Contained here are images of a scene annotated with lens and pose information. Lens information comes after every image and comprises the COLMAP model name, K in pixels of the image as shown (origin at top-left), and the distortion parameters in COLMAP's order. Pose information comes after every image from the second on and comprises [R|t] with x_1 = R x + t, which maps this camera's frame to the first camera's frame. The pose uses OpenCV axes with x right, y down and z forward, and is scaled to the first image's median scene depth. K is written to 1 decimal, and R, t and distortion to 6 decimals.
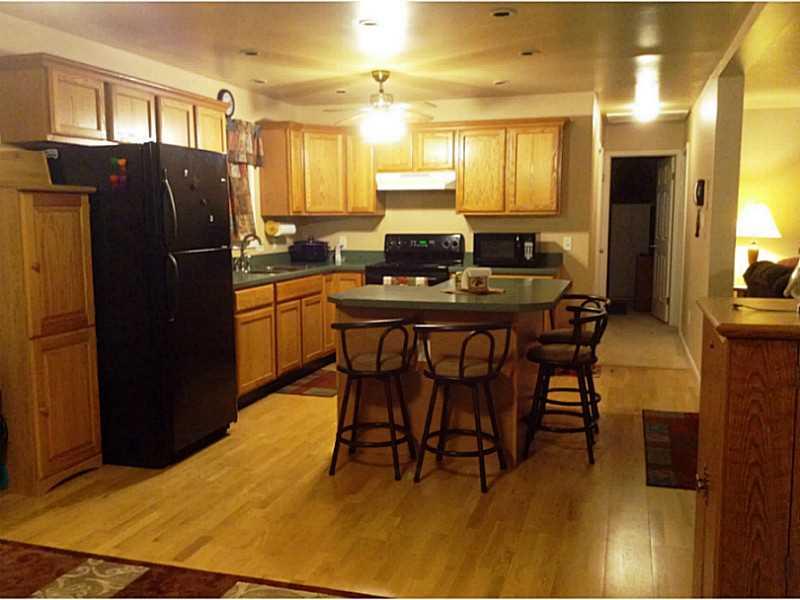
lens RADIAL K [[744.1, 0, 397.7], [0, 744.1, 302.8], [0, 0, 1]] dist [0.015919, 0.000000]
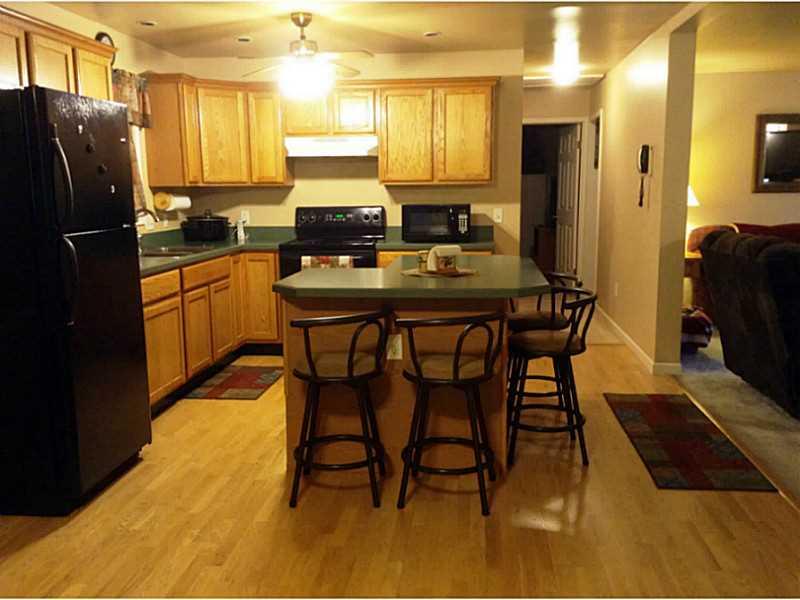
lens RADIAL K [[744.1, 0, 403.4], [0, 744.1, 299.4], [0, 0, 1]] dist [0.015919, 0.000000]
pose [[0.979851, -0.035774, 0.196502, -0.085727], [0.029558, 0.998968, 0.034476, -0.012547], [-0.197532, -0.027973, 0.979897, 0.134648]]
